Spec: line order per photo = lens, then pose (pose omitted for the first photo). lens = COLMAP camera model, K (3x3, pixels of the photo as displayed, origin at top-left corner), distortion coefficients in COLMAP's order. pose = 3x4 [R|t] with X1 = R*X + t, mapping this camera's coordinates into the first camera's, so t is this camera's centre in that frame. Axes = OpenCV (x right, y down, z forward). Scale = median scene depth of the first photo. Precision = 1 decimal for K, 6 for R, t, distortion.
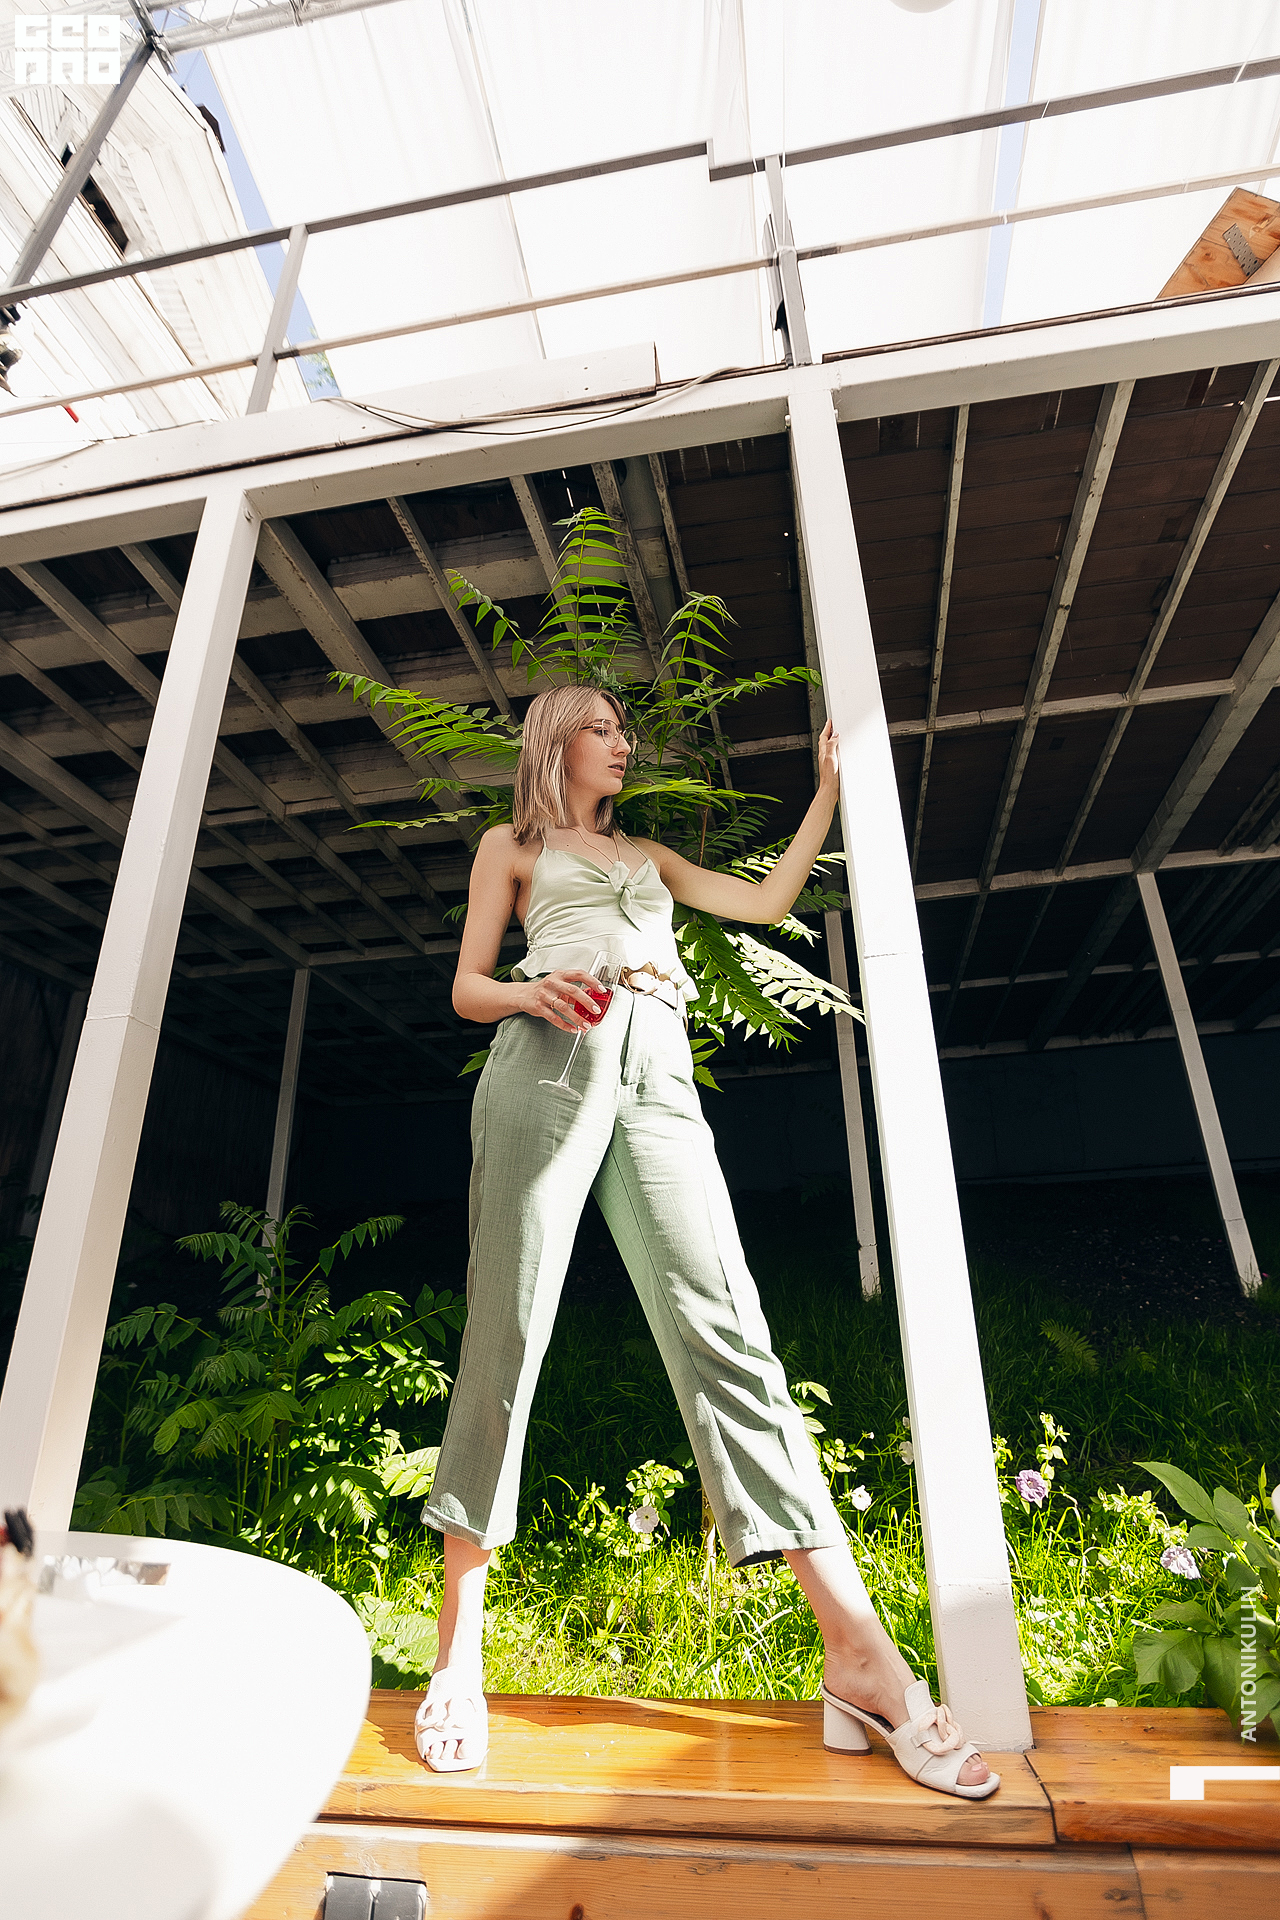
lens RADIAL K [[952.6, 0, 648.1], [0, 952.6, 964.2], [0, 0, 1]] dist [-0.041791, 0.013527]
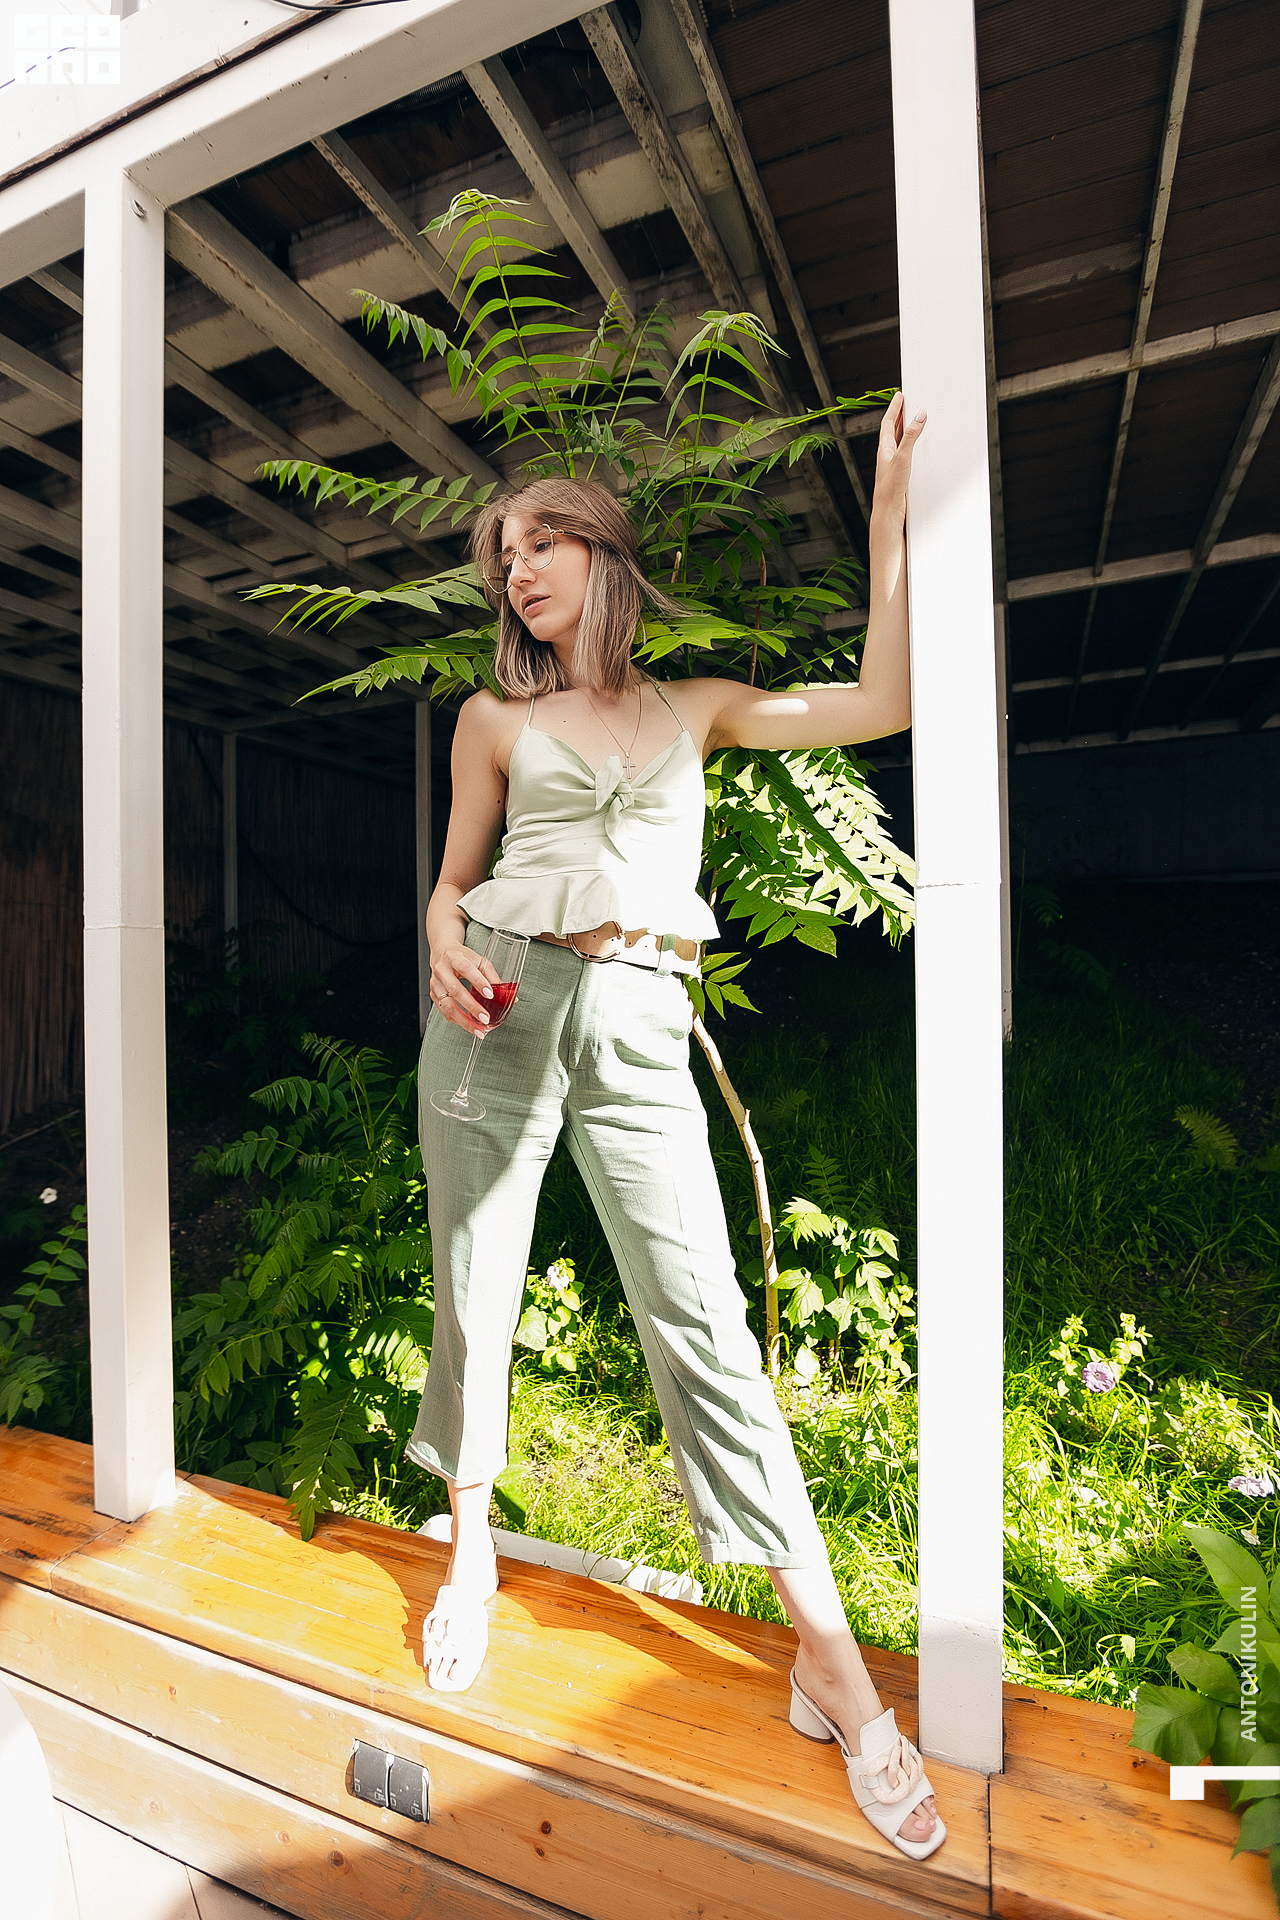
lens RADIAL K [[900.9, 0, 635.6], [0, 900.9, 982.6], [0, 0, 1]] dist [-0.035153, 0.009341]
pose [[0.976605, 0.011521, -0.214731, 0.111727], [0.074702, 0.918199, 0.389012, -0.151653], [0.201647, -0.395952, 0.895857, 0.207387]]
